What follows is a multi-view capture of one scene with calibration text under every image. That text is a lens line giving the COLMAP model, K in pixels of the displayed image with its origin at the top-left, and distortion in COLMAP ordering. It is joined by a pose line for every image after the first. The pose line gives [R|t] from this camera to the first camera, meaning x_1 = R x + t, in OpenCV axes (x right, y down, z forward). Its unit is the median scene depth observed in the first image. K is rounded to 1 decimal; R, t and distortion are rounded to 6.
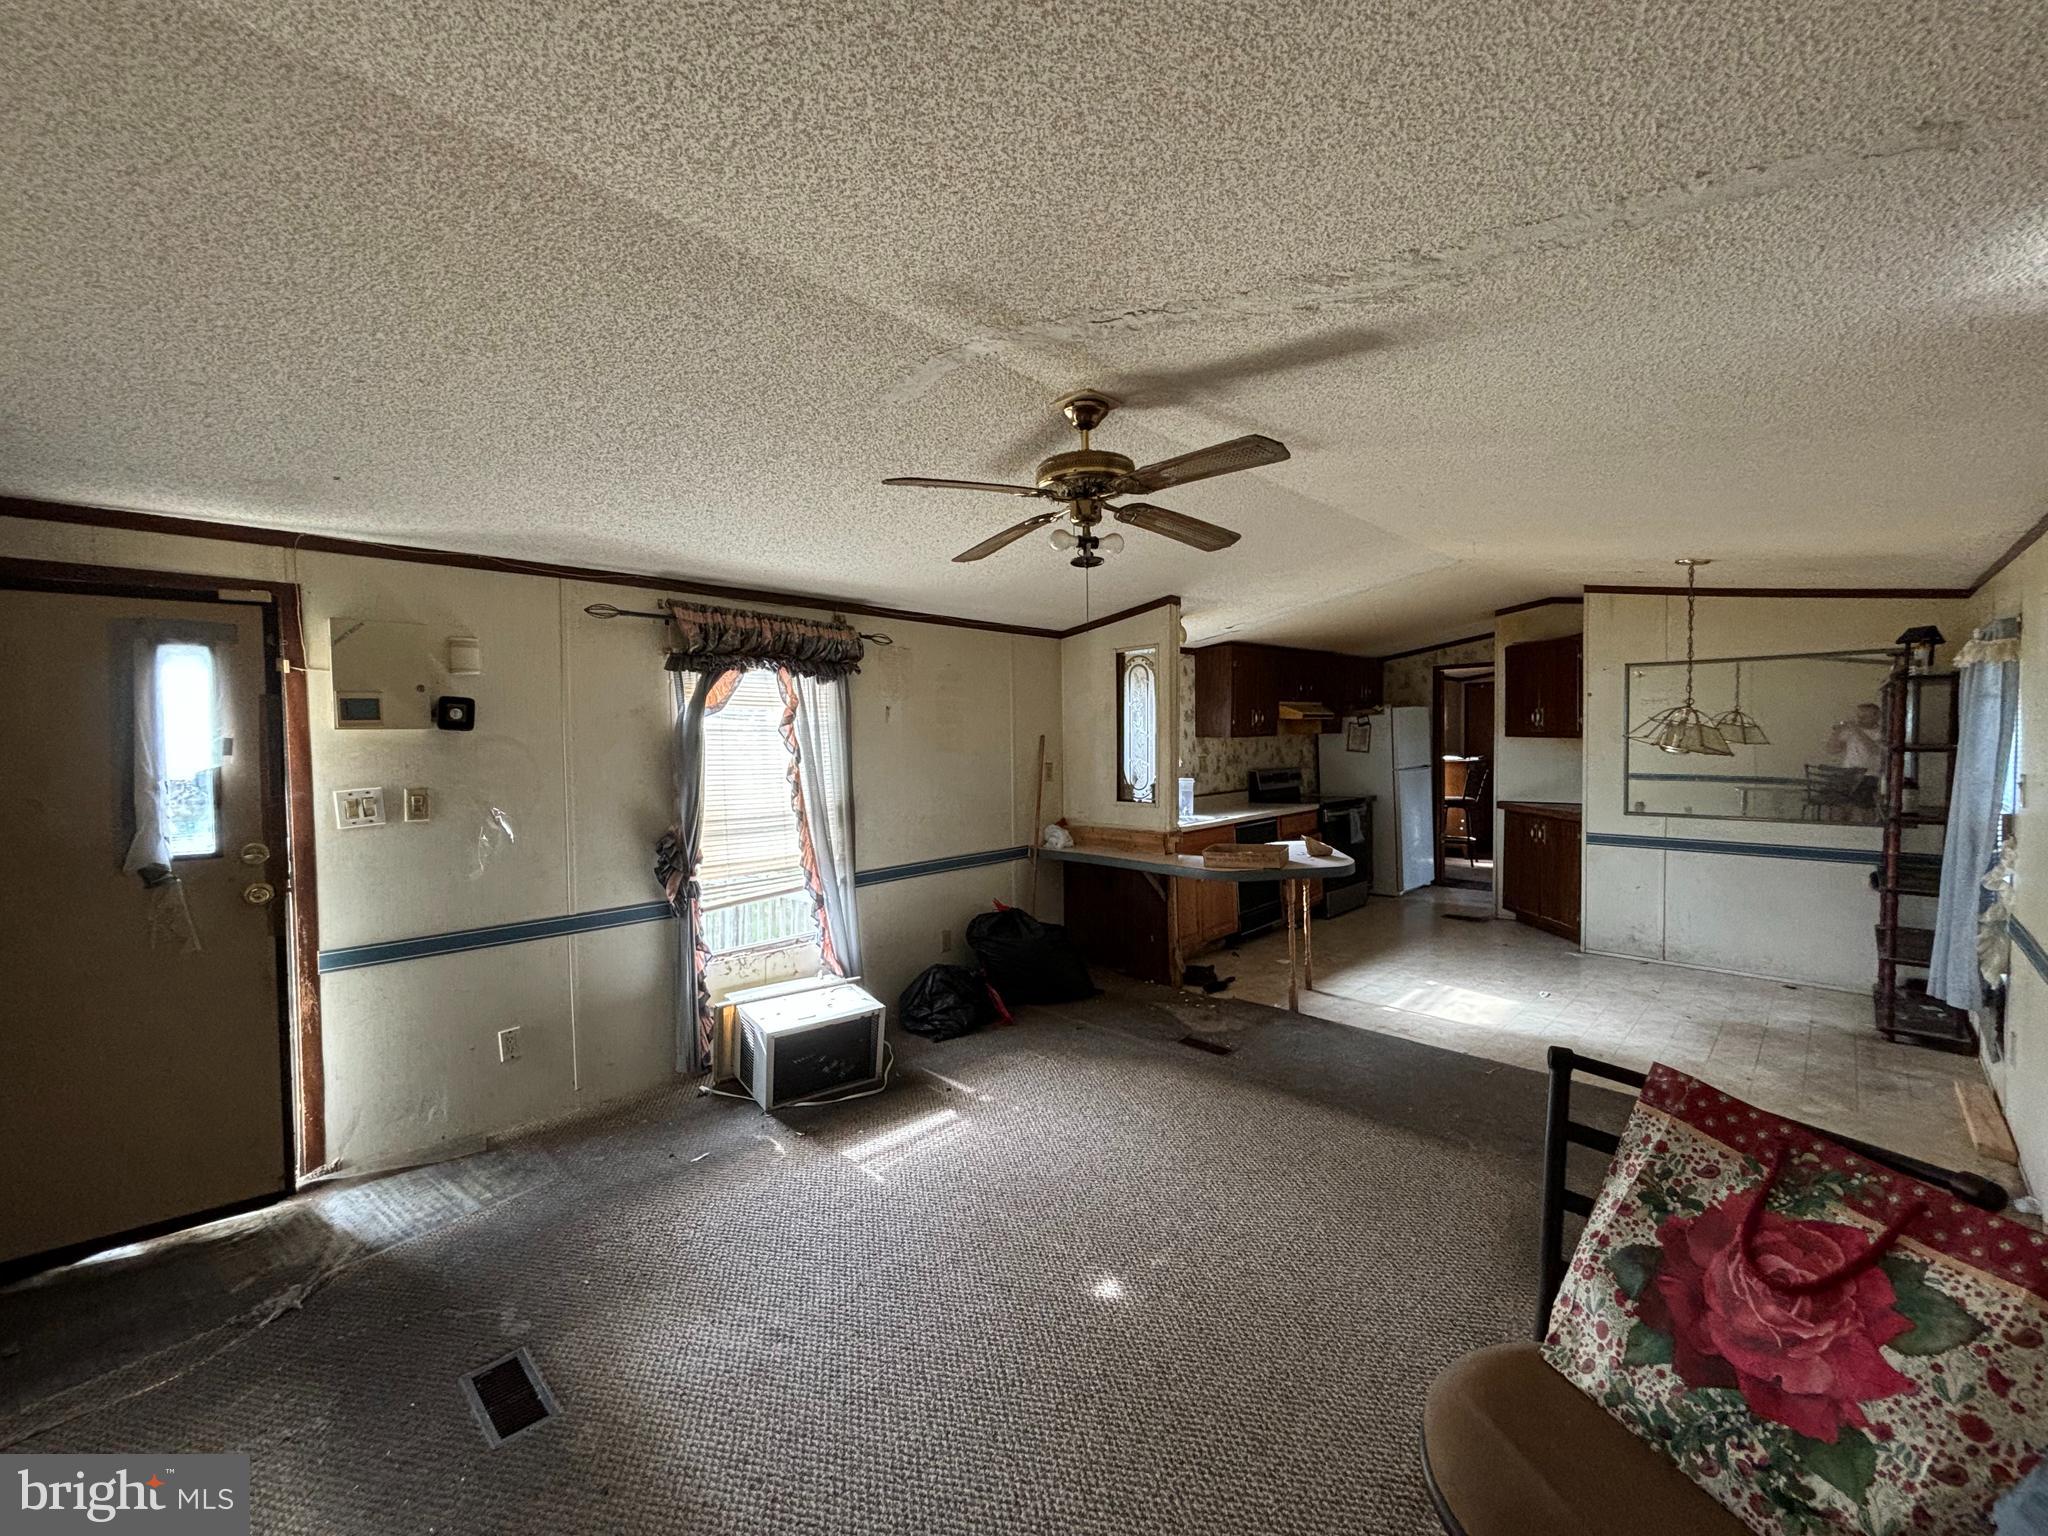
lens RADIAL K [[824.9, 0, 1020.8], [0, 824.9, 768.9], [0, 0, 1]] dist [-0.005043, -0.000053]
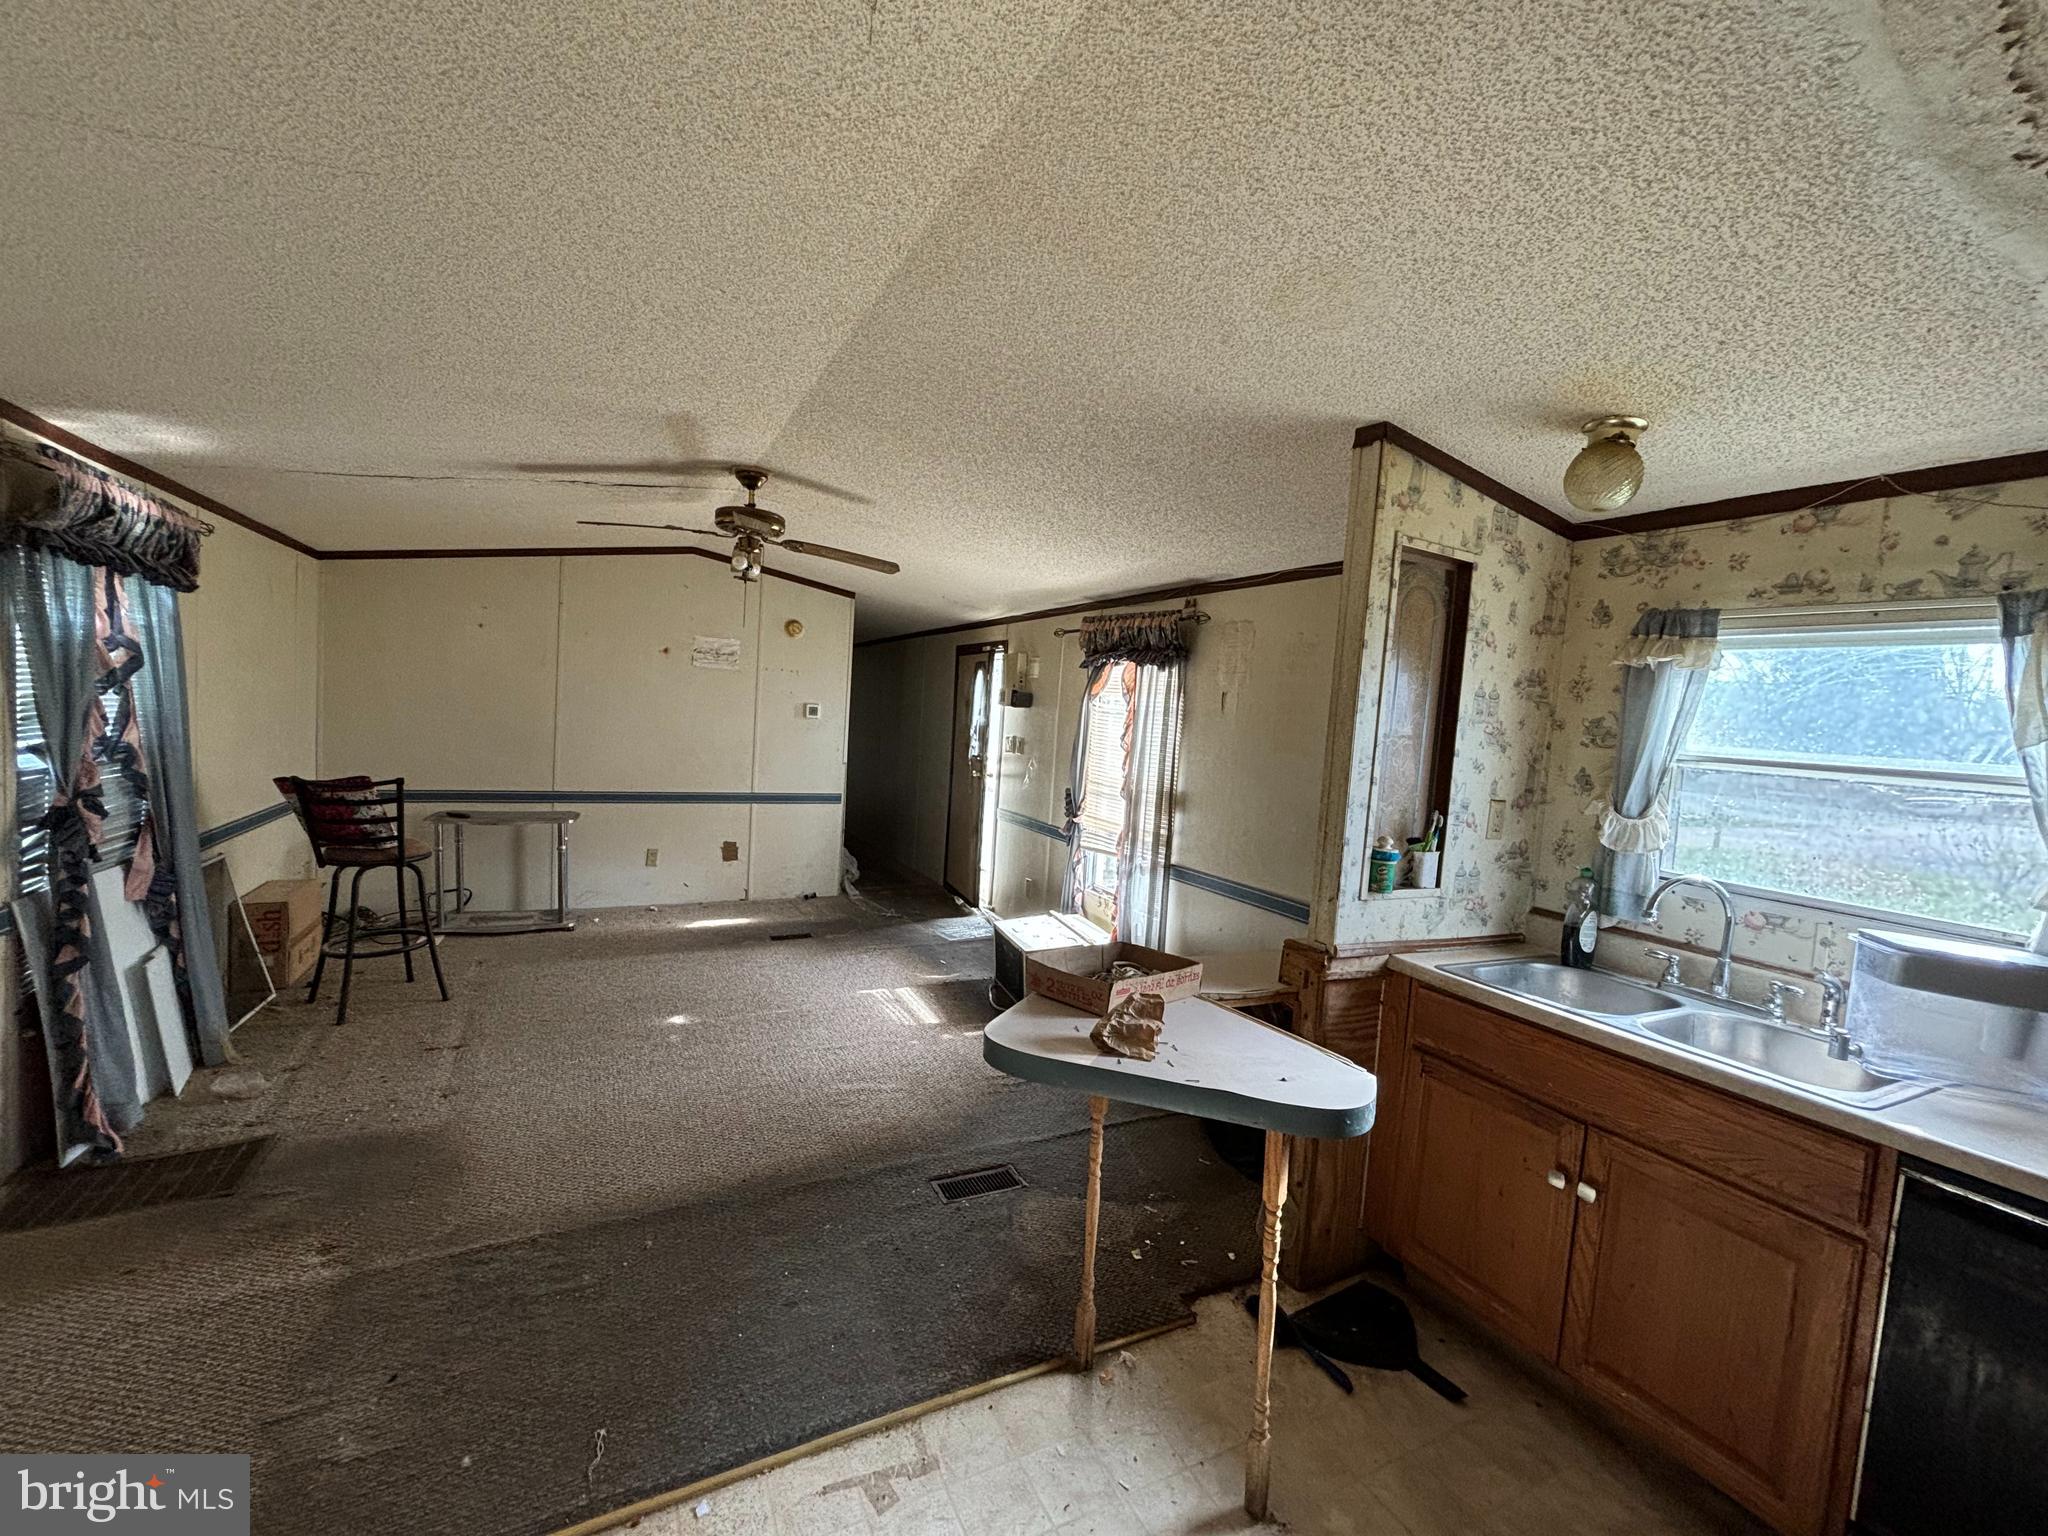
lens RADIAL K [[824.9, 0, 1020.8], [0, 824.9, 768.9], [0, 0, 1]] dist [-0.005043, -0.000053]
pose [[-0.314344, 0.057219, -0.947583, 0.663317], [-0.097542, 0.990952, 0.092196, -0.049136], [0.944284, 0.121411, -0.305919, 0.960775]]
